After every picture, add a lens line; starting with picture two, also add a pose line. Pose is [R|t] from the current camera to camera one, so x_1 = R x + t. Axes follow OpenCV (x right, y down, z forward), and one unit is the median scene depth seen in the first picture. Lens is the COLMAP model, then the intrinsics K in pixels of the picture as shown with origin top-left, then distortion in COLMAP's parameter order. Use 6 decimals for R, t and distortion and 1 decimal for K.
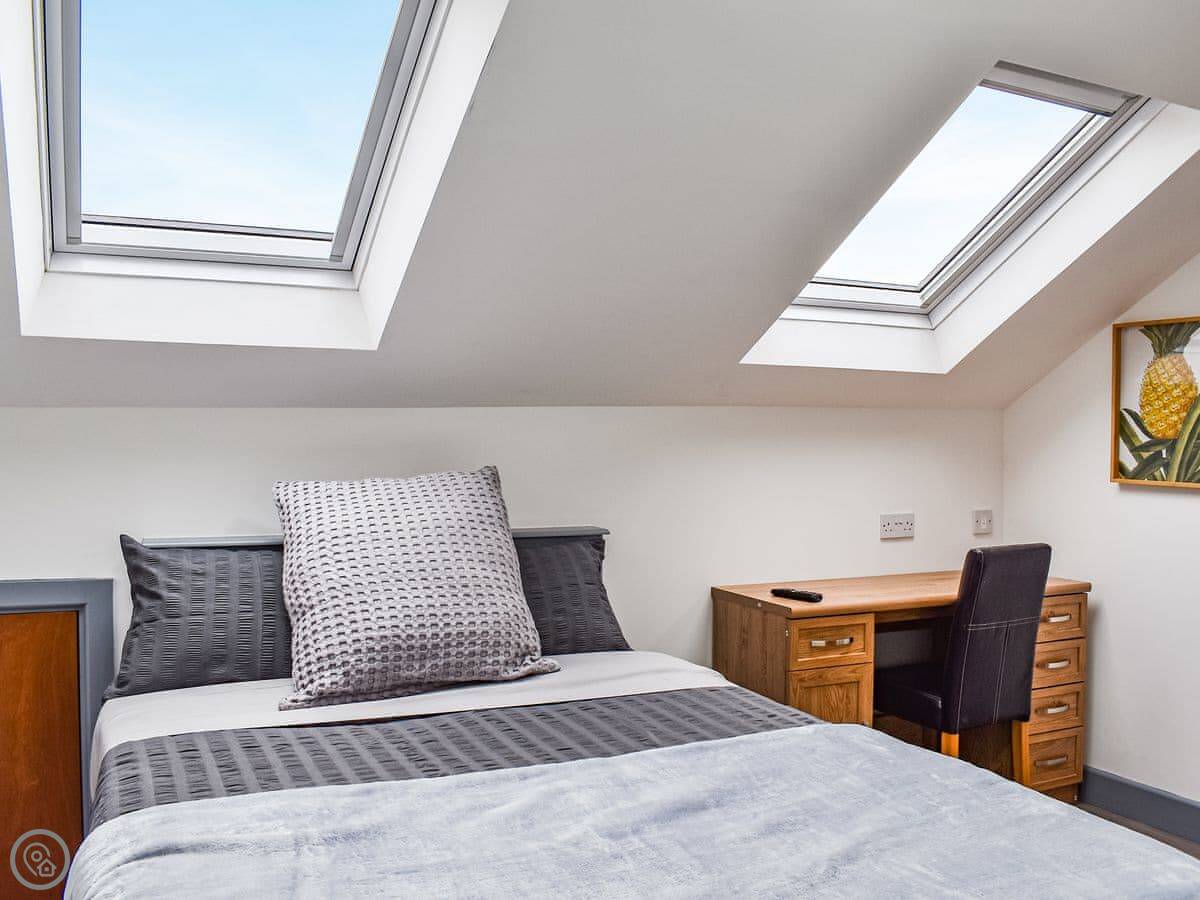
lens RADIAL K [[1045.1, 0, 600.0], [0, 1045.1, 450.0], [0, 0, 1]] dist [-0.072557, -0.006051]
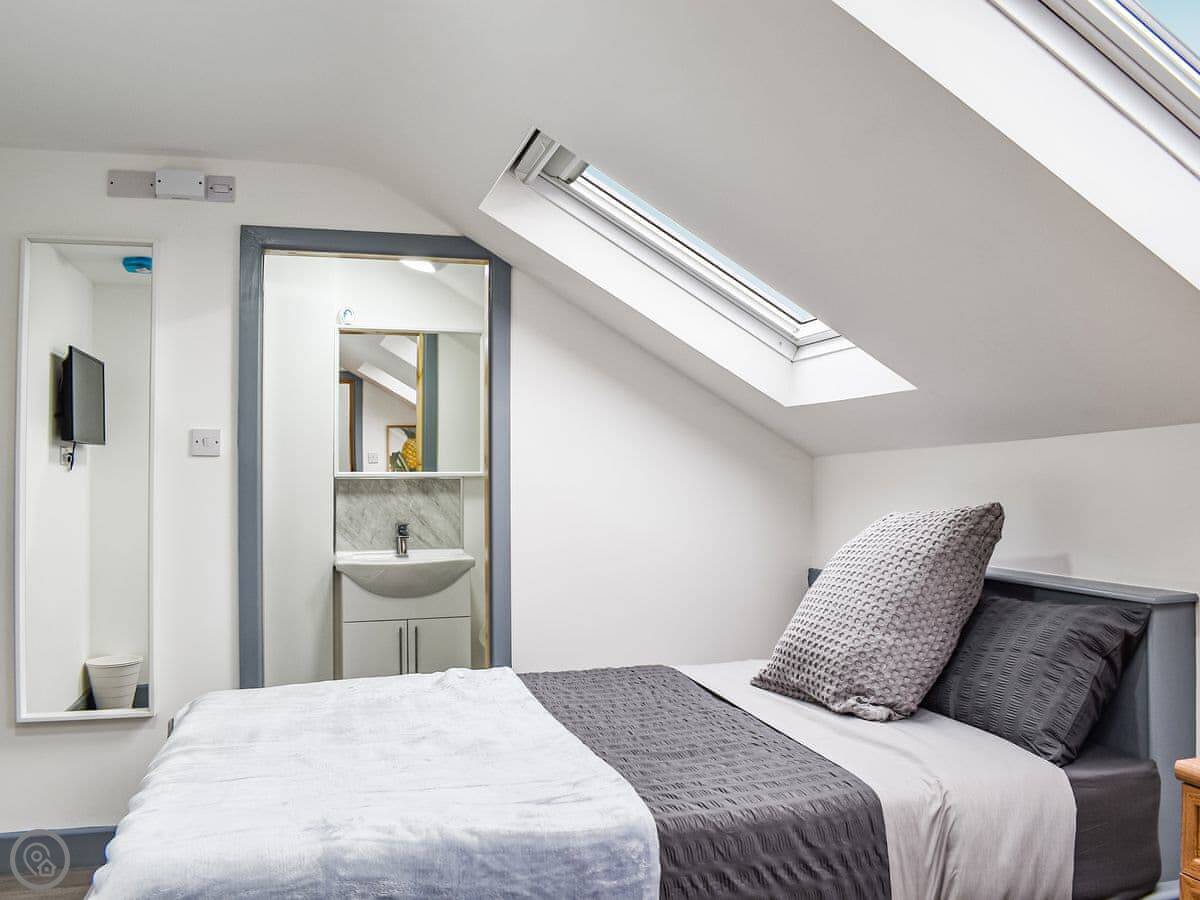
lens RADIAL K [[1045.1, 0, 600.0], [0, 1045.1, 450.0], [0, 0, 1]] dist [-0.072557, -0.006051]
pose [[-0.173711, -0.028172, -0.984394, 0.956295], [-0.007872, 0.999599, -0.027218, -0.003574], [0.984765, 0.003021, -0.173863, 0.960260]]
